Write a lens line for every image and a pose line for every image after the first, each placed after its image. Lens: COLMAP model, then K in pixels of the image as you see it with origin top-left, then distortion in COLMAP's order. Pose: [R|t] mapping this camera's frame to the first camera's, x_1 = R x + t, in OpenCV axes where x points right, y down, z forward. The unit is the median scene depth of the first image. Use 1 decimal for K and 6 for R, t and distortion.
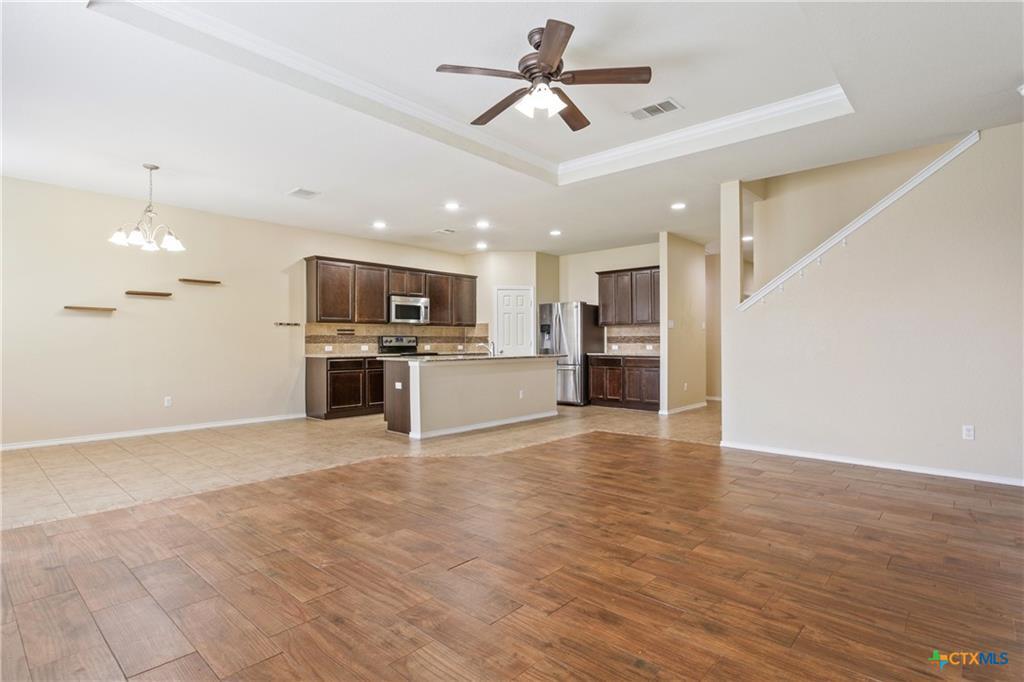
lens RADIAL K [[504.9, 0, 516.9], [0, 504.9, 347.3], [0, 0, 1]] dist [-0.010535, 0.002871]
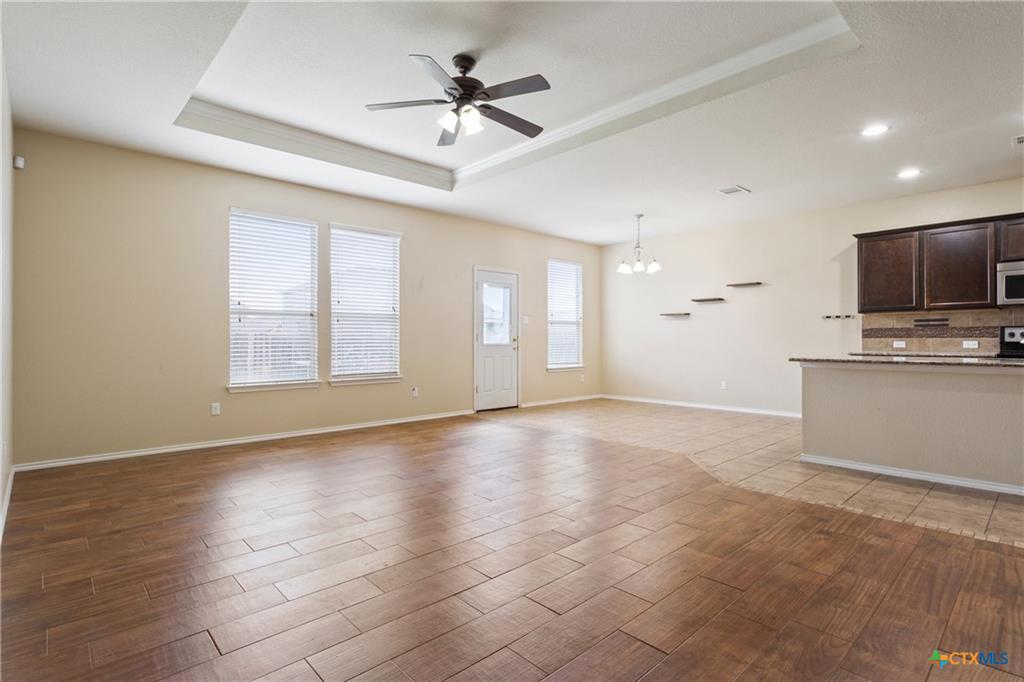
lens RADIAL K [[504.9, 0, 511.6], [0, 504.9, 348.2], [0, 0, 1]] dist [-0.010535, 0.002871]
pose [[-0.086343, 0.016893, -0.996122, 0.471829], [-0.008249, 0.999810, 0.017671, -0.000835], [0.996231, 0.009742, -0.086188, 0.472662]]
